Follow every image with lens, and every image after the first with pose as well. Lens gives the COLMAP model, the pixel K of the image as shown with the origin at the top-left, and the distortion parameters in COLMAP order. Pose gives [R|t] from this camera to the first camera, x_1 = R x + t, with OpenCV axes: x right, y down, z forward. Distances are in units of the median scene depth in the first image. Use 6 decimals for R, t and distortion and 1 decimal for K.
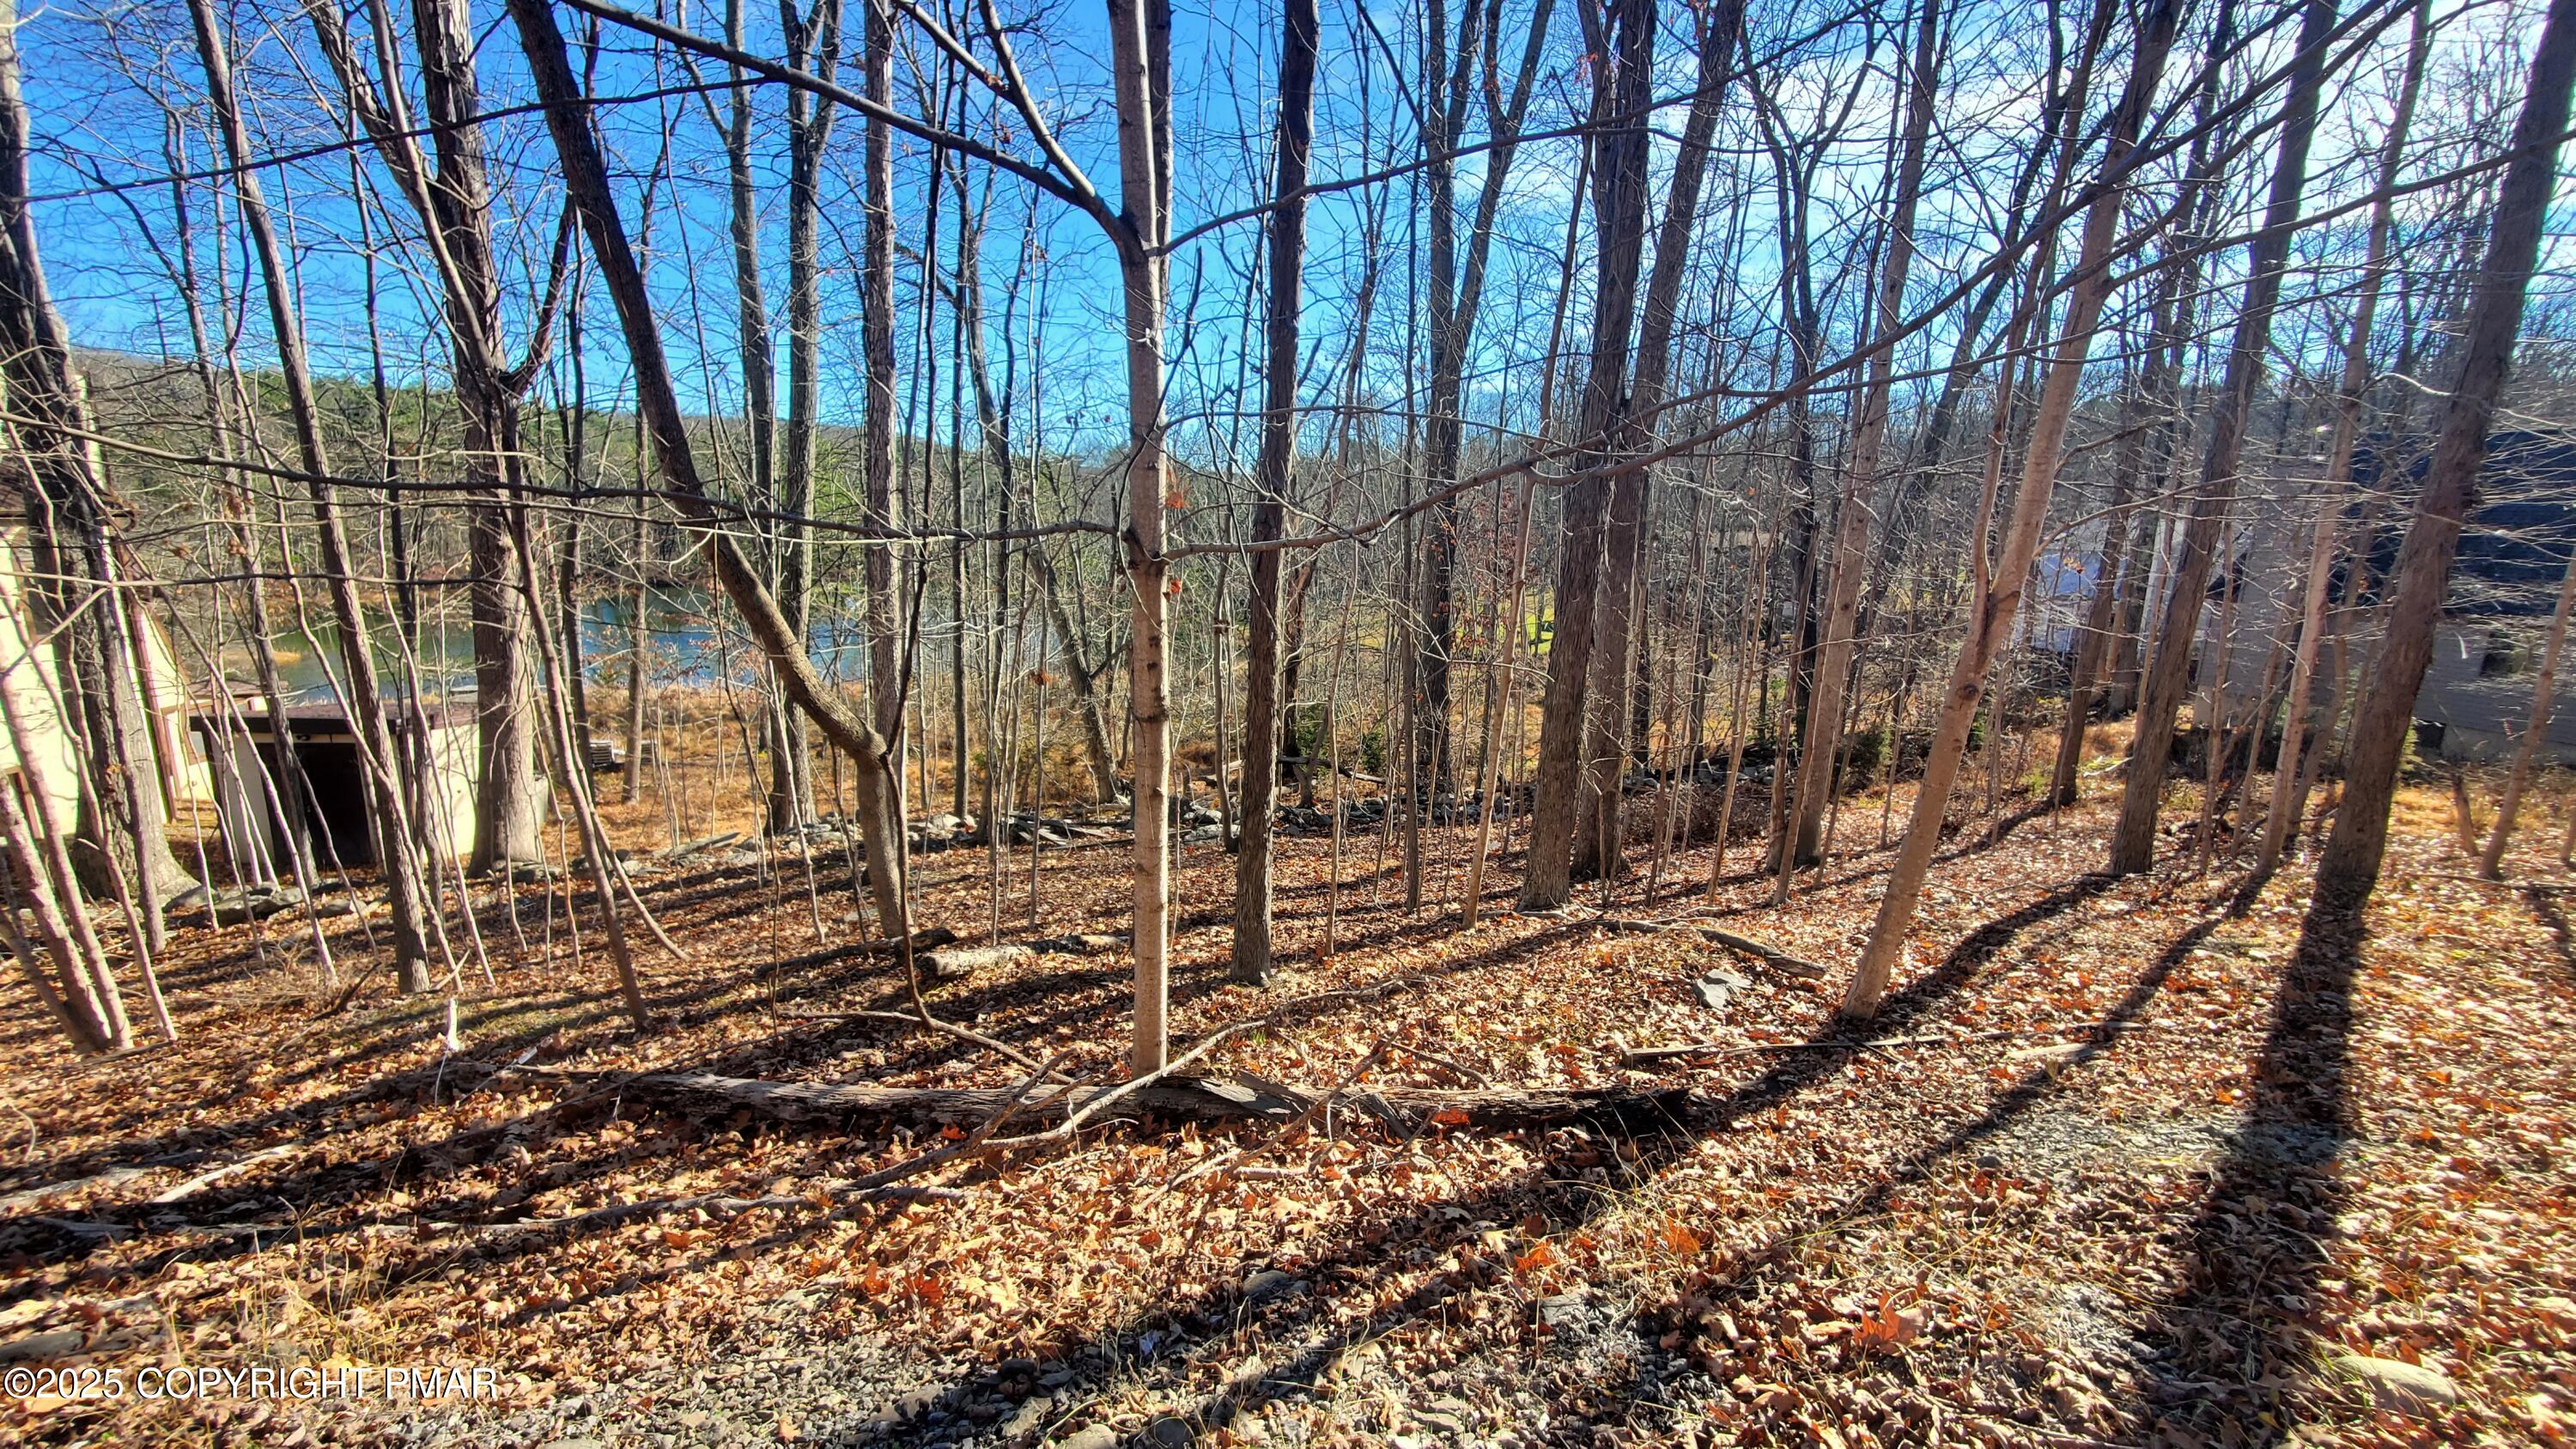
lens RADIAL K [[1046.7, 0, 1288.0], [0, 1046.7, 724.5], [0, 0, 1]] dist [-0.001357, -0.000508]
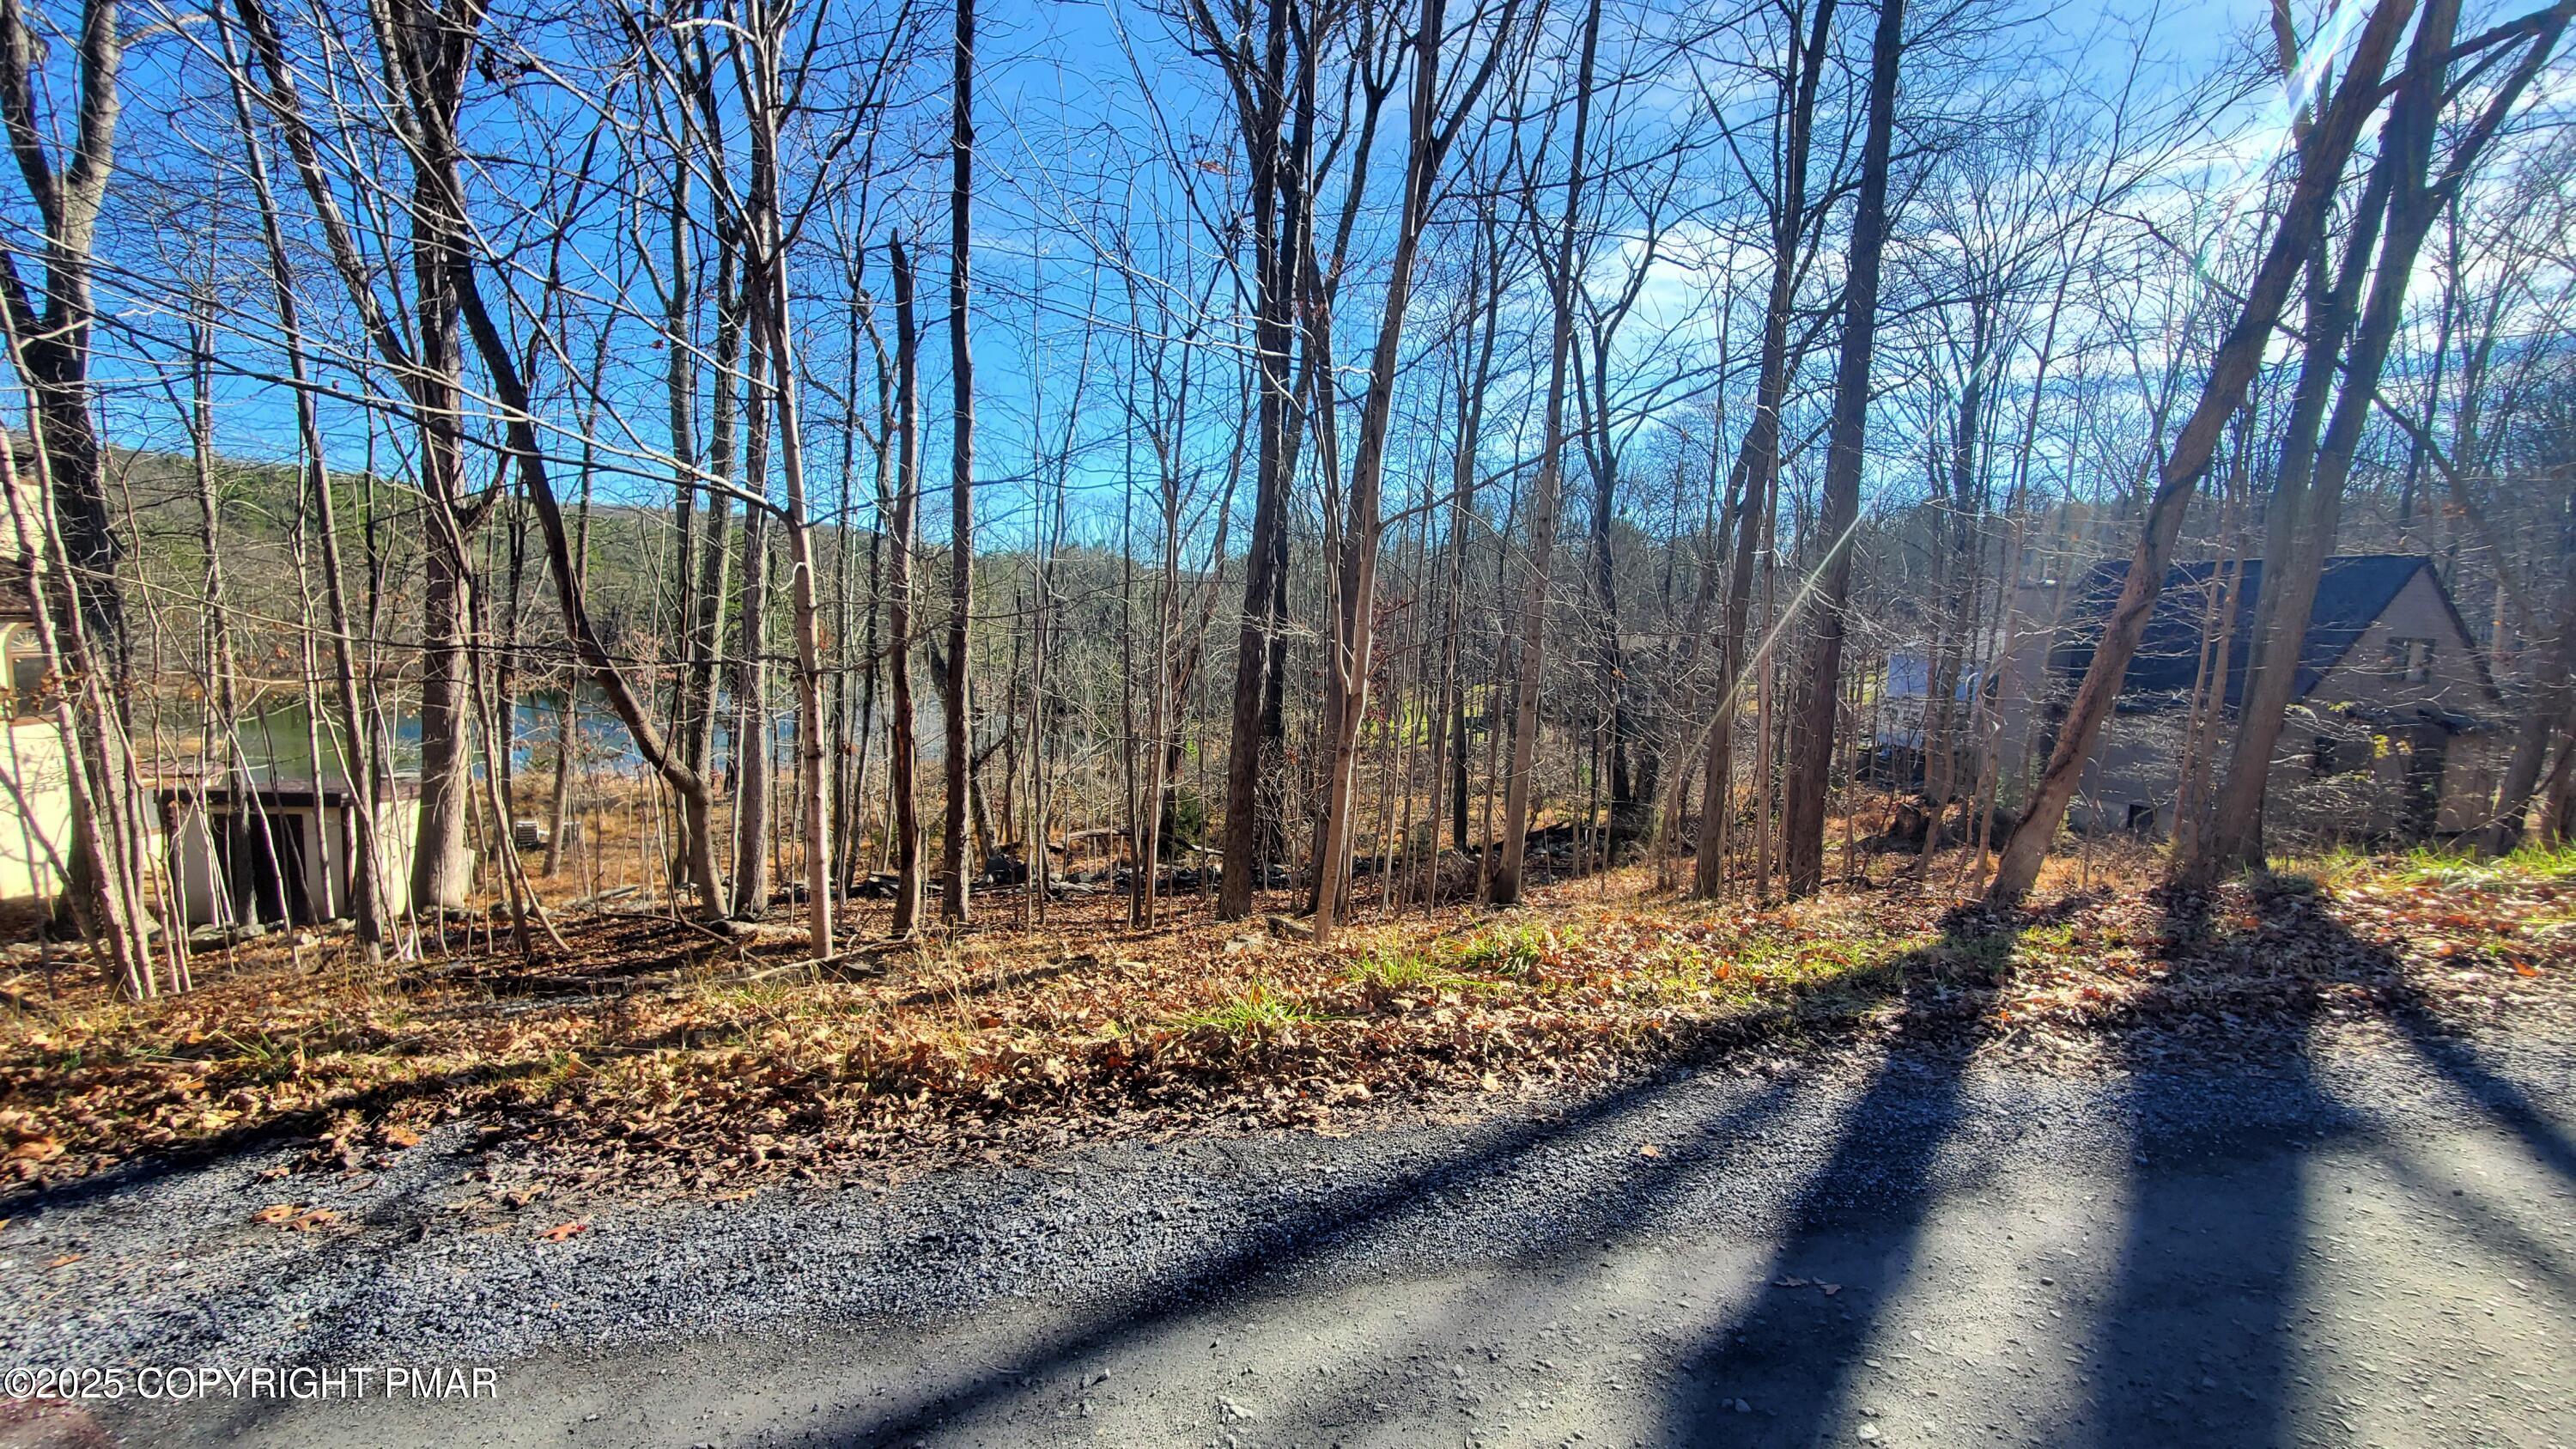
lens RADIAL K [[1046.7, 0, 1288.0], [0, 1046.7, 724.5], [0, 0, 1]] dist [-0.001357, -0.000508]
pose [[0.999106, 0.006059, 0.041848, 0.161674], [-0.002234, 0.995863, -0.090835, 0.027157], [-0.042225, 0.090660, 0.994986, -0.230817]]
